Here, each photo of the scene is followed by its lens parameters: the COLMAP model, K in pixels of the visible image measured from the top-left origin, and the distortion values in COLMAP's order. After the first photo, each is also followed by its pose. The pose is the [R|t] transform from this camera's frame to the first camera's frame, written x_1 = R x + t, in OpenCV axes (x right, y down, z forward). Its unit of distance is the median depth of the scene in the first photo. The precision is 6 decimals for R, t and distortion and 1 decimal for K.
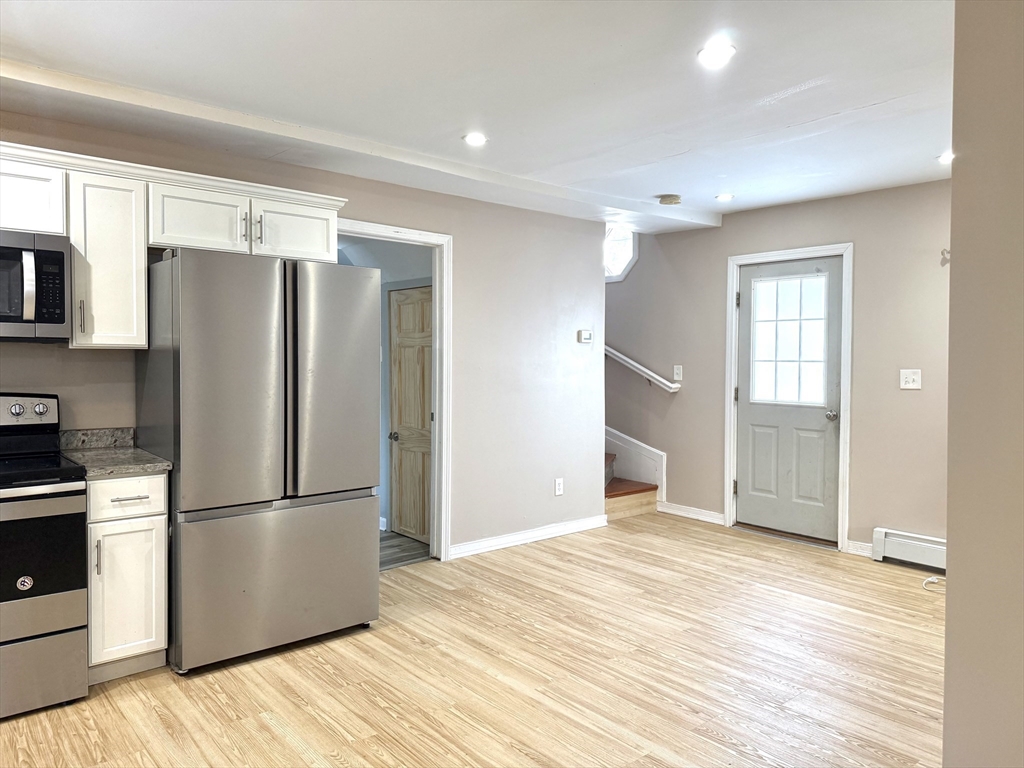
lens RADIAL K [[716.2, 0, 512.0], [0, 716.2, 384.0], [0, 0, 1]] dist [0.069003, -0.094596]
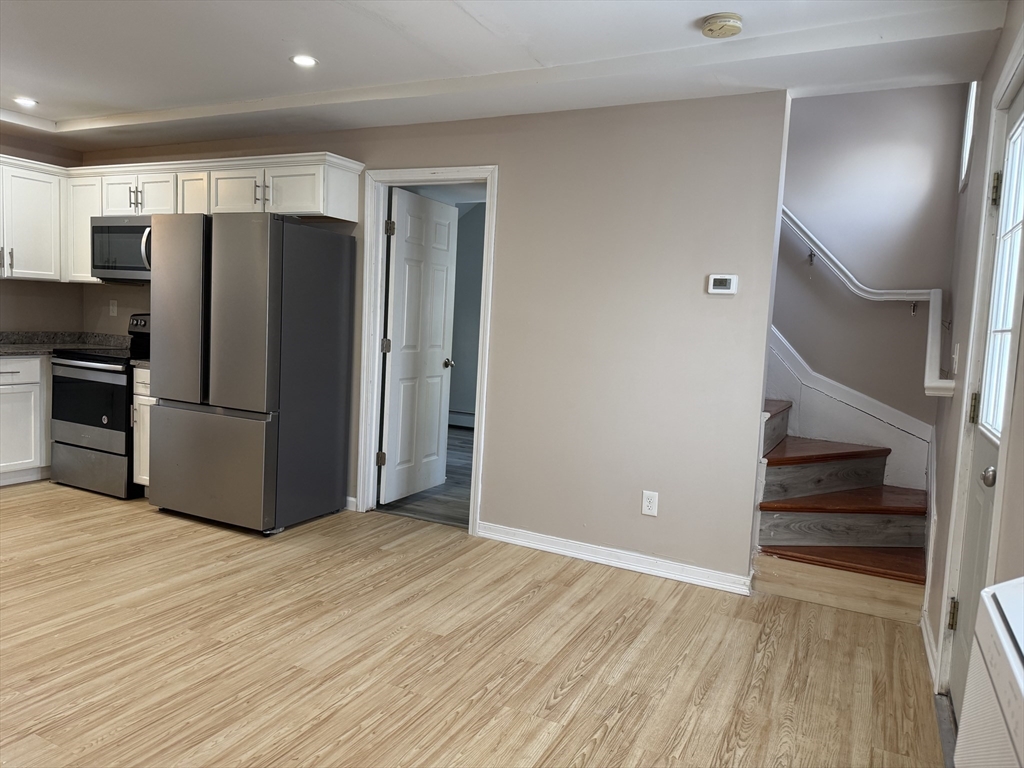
lens RADIAL K [[722.5, 0, 506.8], [0, 722.5, 385.6], [0, 0, 1]] dist [0.067575, -0.079334]
pose [[0.381536, 0.099527, -0.918980, 1.052621], [-0.085172, 0.993742, 0.072262, -0.012873], [0.920422, 0.050701, 0.387625, 0.974238]]
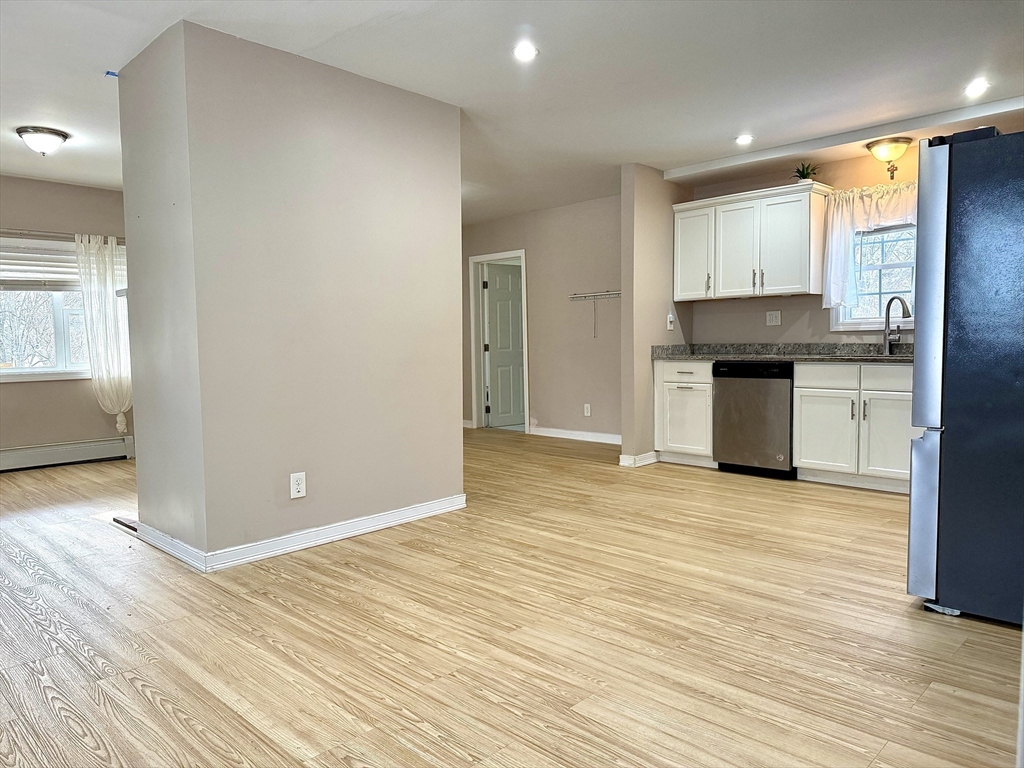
lens RADIAL K [[716.2, 0, 512.0], [0, 716.2, 384.0], [0, 0, 1]] dist [0.069003, -0.094596]
pose [[-0.995478, 0.010265, -0.094441, 0.341253], [0.000501, 0.994699, 0.102829, 0.017124], [0.094996, 0.102317, -0.990206, 1.856216]]
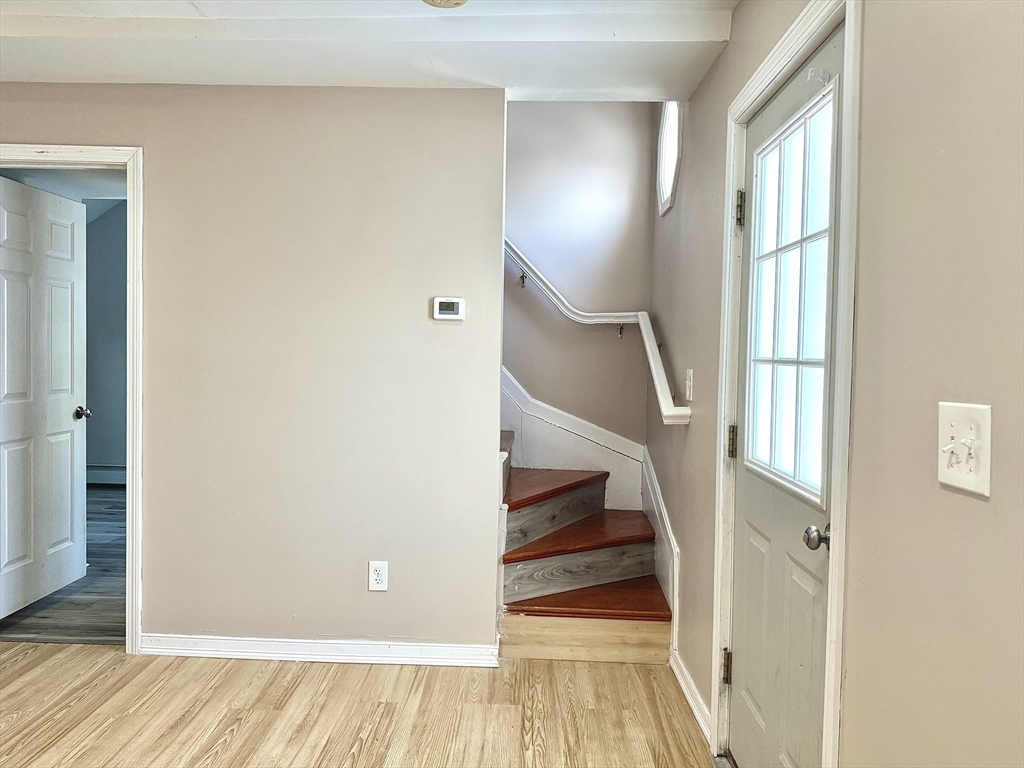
lens RADIAL K [[735.4, 0, 517.4], [0, 735.4, 382.7], [0, 0, 1]] dist [0.065138, -0.082092]
pose [[0.742711, 0.043696, -0.668185, 0.861437], [-0.044403, 0.998886, 0.015966, -0.035137], [0.668138, 0.017811, 0.743824, 1.044399]]
